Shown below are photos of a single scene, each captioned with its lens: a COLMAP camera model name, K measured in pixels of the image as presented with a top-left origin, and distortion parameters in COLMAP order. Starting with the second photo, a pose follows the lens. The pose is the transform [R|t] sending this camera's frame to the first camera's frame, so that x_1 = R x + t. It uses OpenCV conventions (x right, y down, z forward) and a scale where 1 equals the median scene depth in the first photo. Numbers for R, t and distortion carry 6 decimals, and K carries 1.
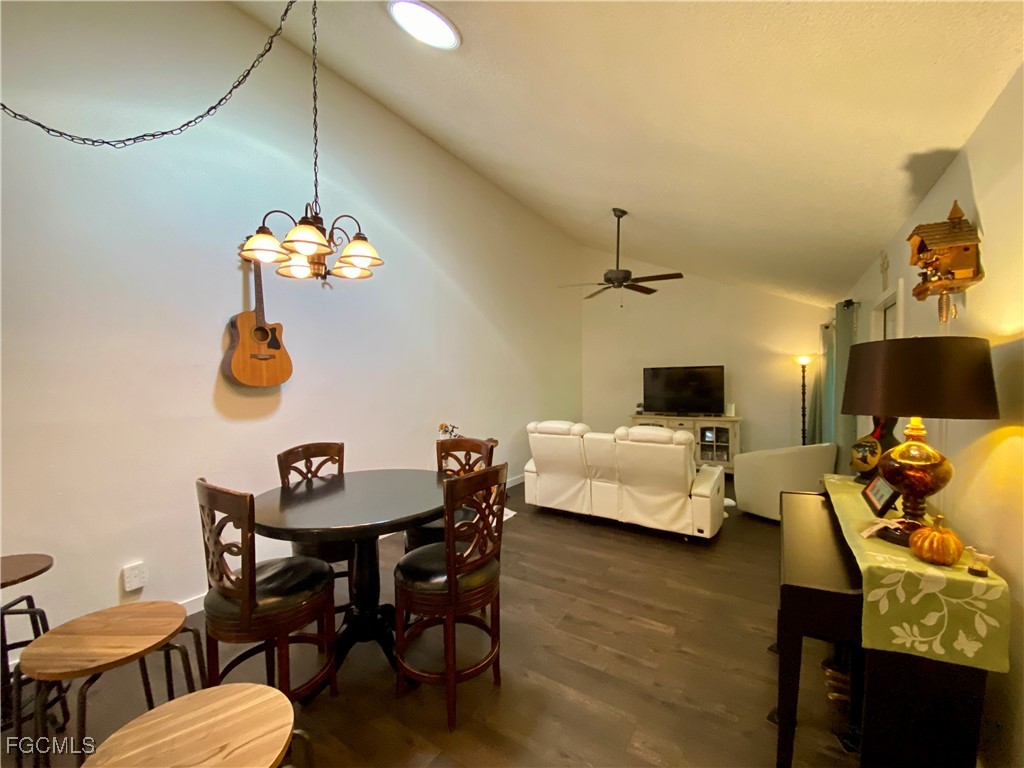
lens RADIAL K [[408.4, 0, 511.0], [0, 408.4, 392.8], [0, 0, 1]] dist [0.016063, -0.018377]
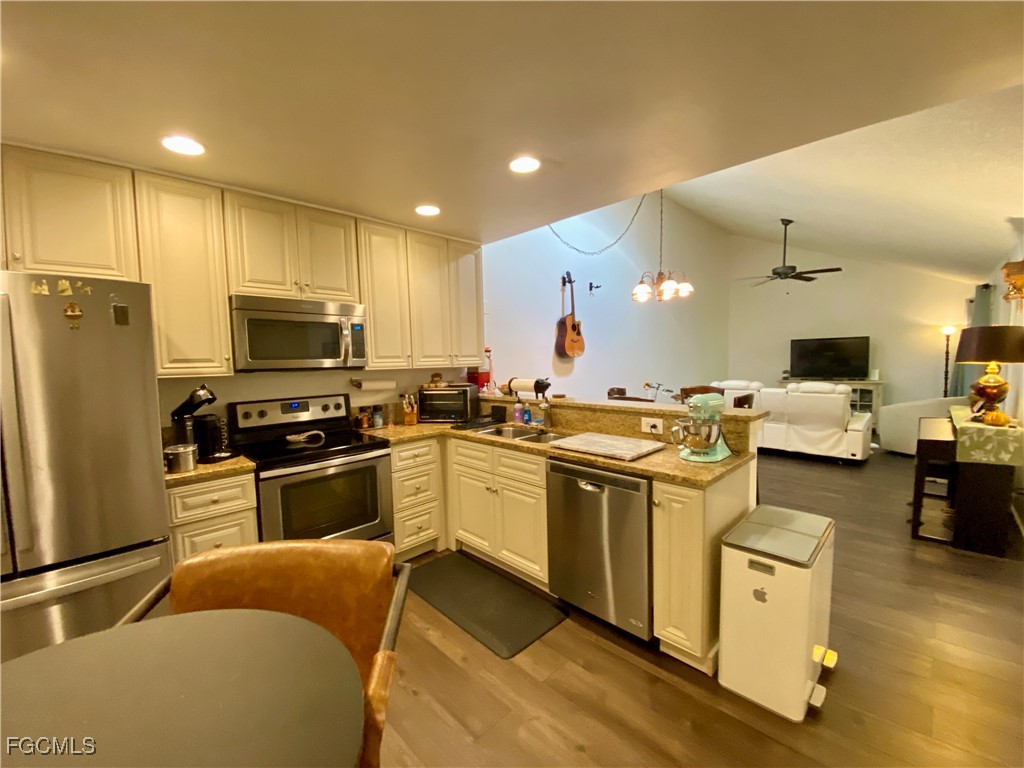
lens RADIAL K [[408.4, 0, 511.0], [0, 408.4, 392.8], [0, 0, 1]] dist [0.016063, -0.018377]
pose [[0.977197, 0.002151, -0.212325, -0.402876], [0.010573, 0.998215, 0.058774, 0.025019], [0.212072, -0.059679, 0.975430, -0.631238]]
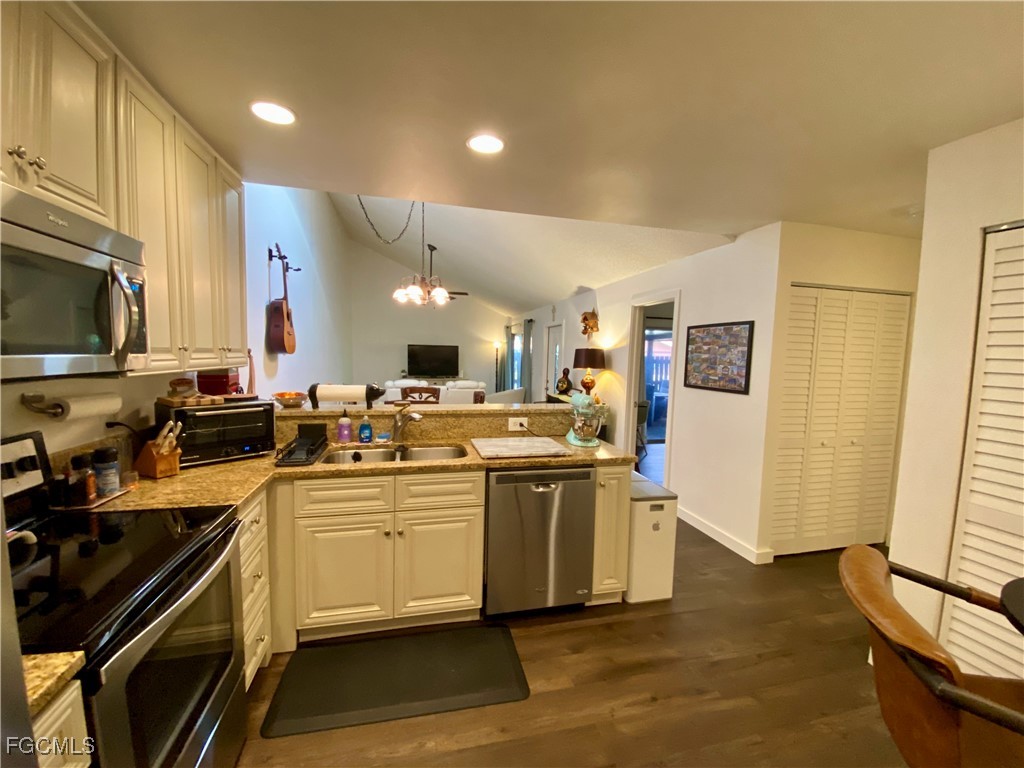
lens RADIAL K [[408.4, 0, 511.0], [0, 408.4, 392.8], [0, 0, 1]] dist [0.016063, -0.018377]
pose [[0.684451, -0.044132, 0.727722, -0.890957], [-0.007812, 0.997665, 0.067849, 0.011737], [-0.729017, -0.052124, 0.682508, -0.418915]]
